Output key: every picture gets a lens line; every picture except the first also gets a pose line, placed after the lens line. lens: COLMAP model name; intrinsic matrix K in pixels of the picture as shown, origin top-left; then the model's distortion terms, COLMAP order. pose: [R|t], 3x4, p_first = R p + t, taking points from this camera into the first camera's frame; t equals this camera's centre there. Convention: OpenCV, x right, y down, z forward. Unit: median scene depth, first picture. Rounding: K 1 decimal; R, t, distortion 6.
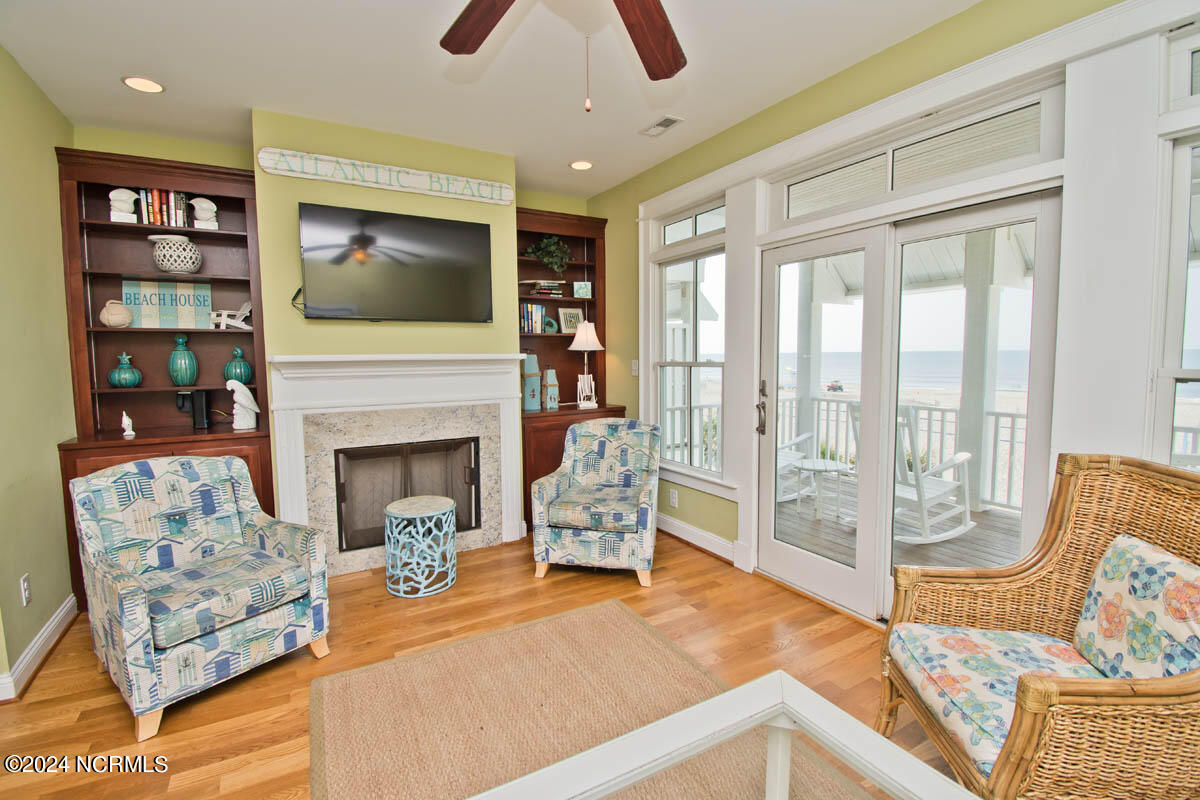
lens RADIAL K [[543.6, 0, 594.0], [0, 543.6, 398.7], [0, 0, 1]] dist [0.021423, -0.026304]
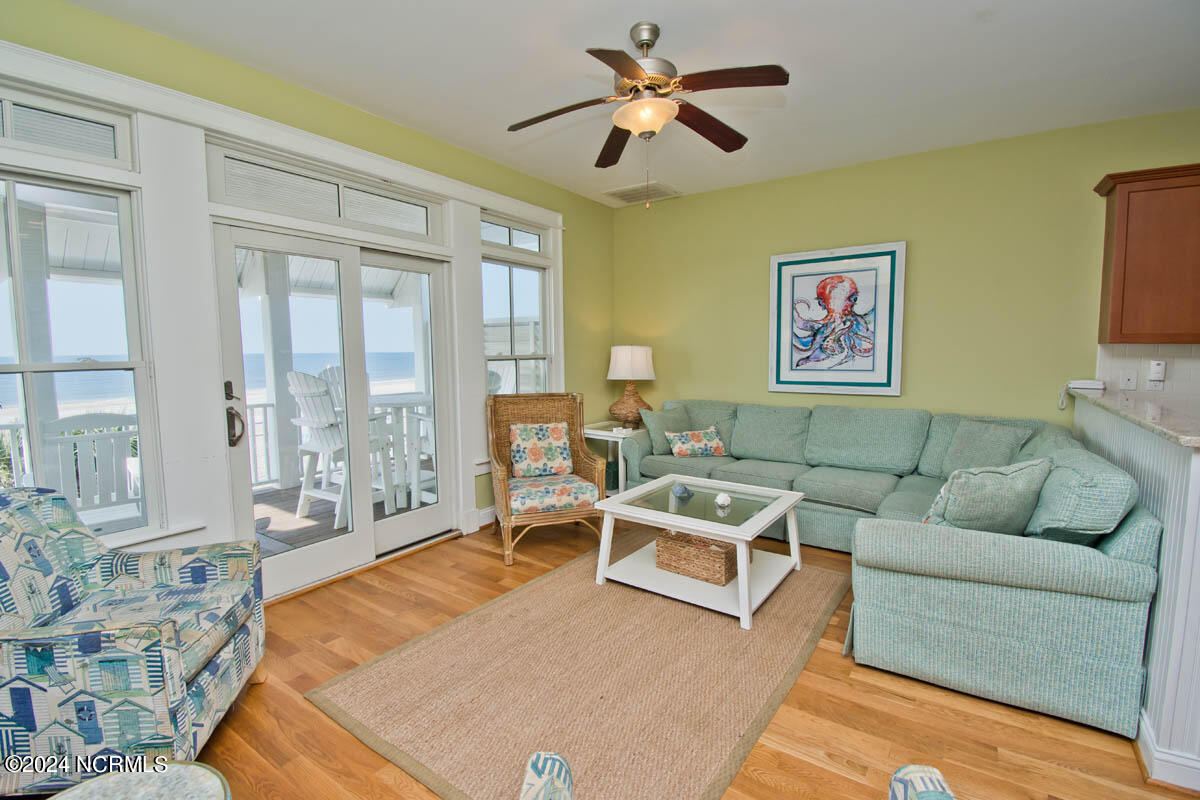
lens RADIAL K [[543.6, 0, 594.0], [0, 543.6, 398.7], [0, 0, 1]] dist [0.021423, -0.026304]
pose [[-0.427046, -0.066614, 0.901773, -0.677739], [0.088749, 0.989380, 0.115114, -0.052923], [-0.899864, 0.129190, -0.416598, 0.851326]]
